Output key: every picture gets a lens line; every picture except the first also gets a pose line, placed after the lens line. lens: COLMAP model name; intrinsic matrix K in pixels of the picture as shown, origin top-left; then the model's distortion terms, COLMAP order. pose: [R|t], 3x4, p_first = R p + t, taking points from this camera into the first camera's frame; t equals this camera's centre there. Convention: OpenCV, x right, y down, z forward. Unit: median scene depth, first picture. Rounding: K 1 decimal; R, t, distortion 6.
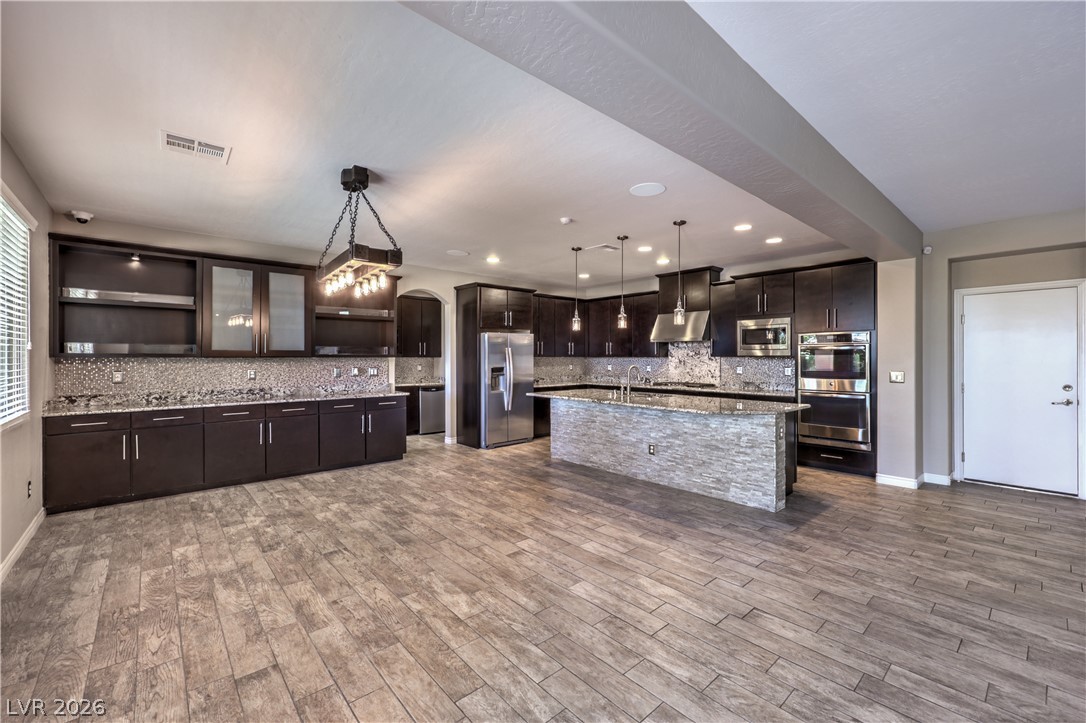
lens RADIAL K [[446.0, 0, 553.3], [0, 446.0, 361.3], [0, 0, 1]] dist [0.002790, -0.000593]
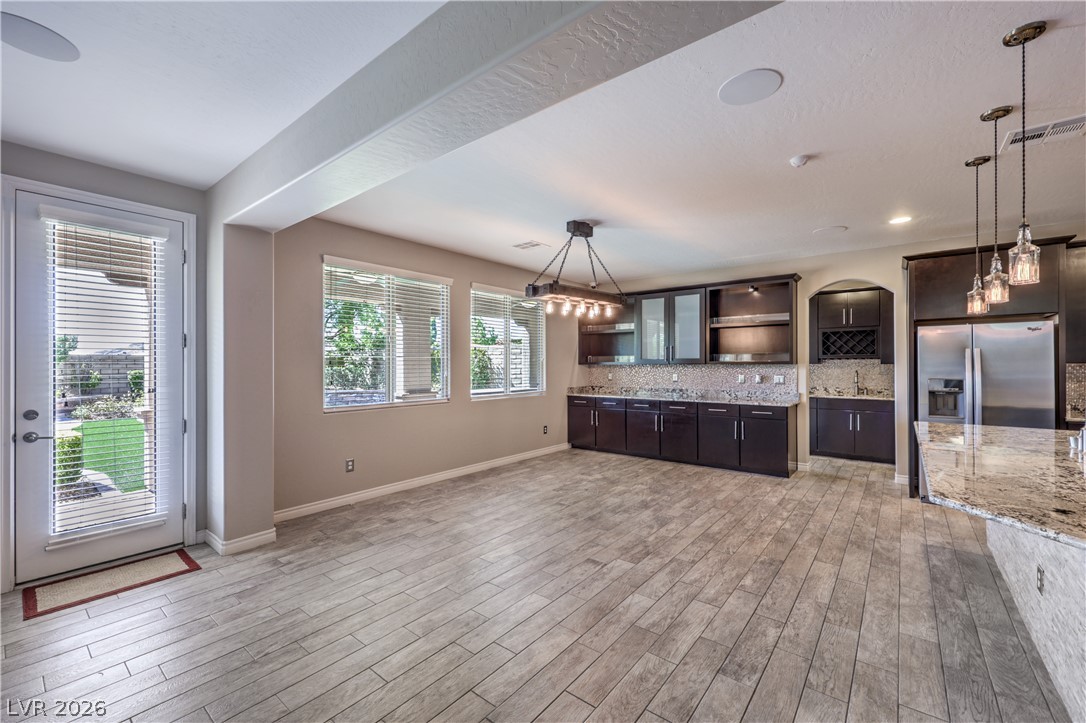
lens RADIAL K [[446.0, 0, 552.4], [0, 446.0, 360.2], [0, 0, 1]] dist [0.002790, -0.000593]
pose [[0.174338, -0.008520, -0.984649, 0.582363], [-0.005796, 0.999936, -0.009678, -0.005765], [0.984669, 0.007395, 0.174278, 0.480928]]
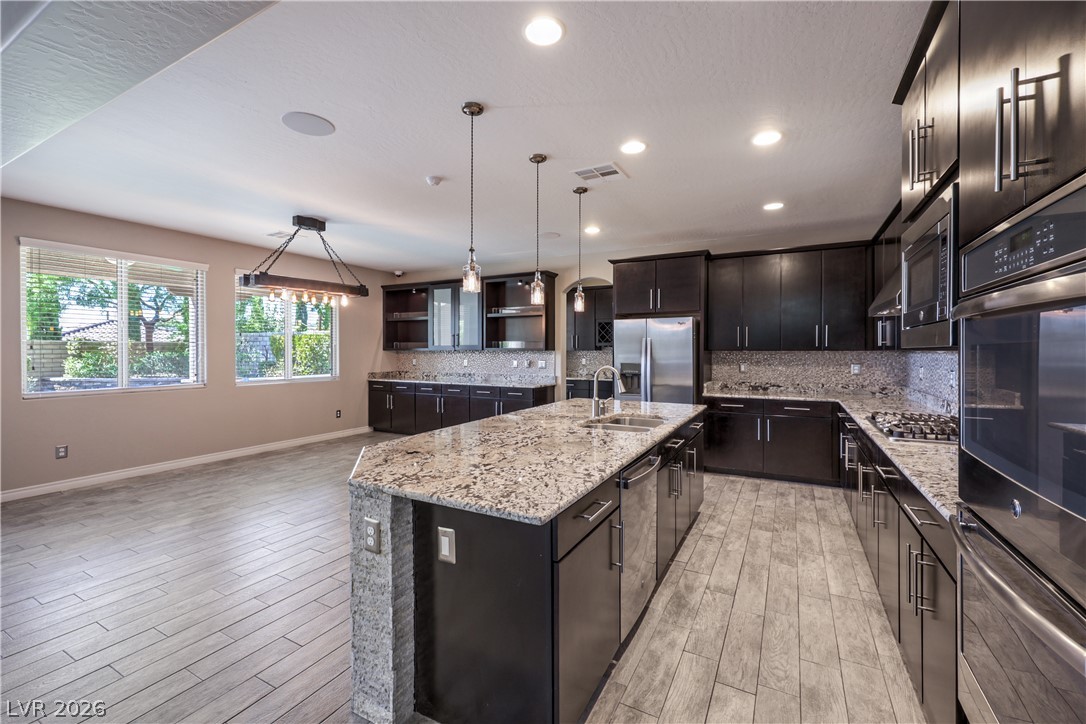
lens RADIAL K [[446.0, 0, 547.4], [0, 446.0, 359.4], [0, 0, 1]] dist [0.002790, -0.000593]
pose [[0.341916, 0.021597, -0.939482, 0.795201], [-0.009020, 0.999765, 0.019700, -0.011677], [0.939687, 0.001738, 0.342030, 0.854694]]
